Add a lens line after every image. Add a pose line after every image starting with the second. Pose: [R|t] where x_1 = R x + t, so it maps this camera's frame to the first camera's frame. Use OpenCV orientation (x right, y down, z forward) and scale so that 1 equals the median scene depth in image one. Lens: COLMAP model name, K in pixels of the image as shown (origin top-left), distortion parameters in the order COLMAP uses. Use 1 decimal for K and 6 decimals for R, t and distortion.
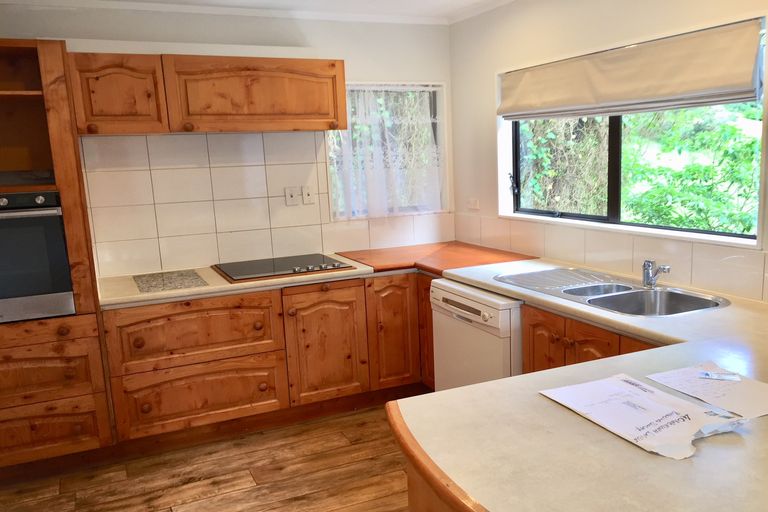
lens RADIAL K [[648.9, 0, 384.0], [0, 648.9, 221.2], [0, 0, 1]] dist [-0.002047, -0.000174]
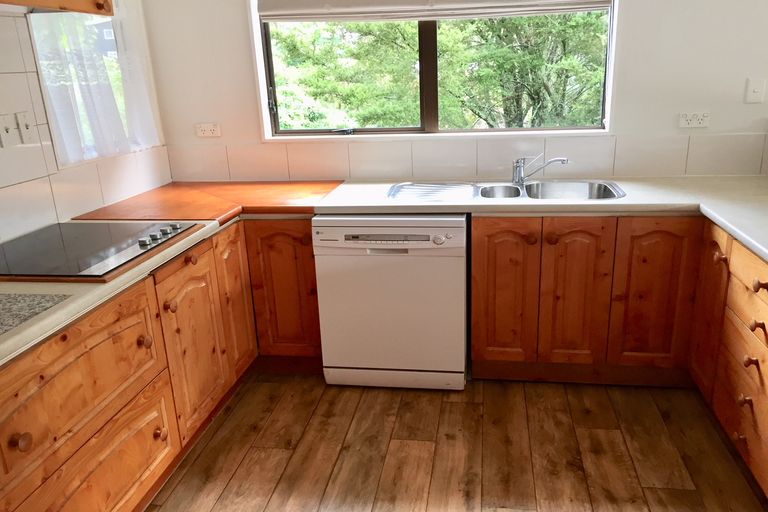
lens RADIAL K [[662.3, 0, 384.0], [0, 662.3, 256.0], [0, 0, 1]] dist [-0.001572, 0.001742]
pose [[0.542030, -0.209019, 0.813950, -0.545723], [0.096885, 0.977658, 0.186541, -0.008441], [-0.834755, -0.022251, 0.550171, 0.473139]]
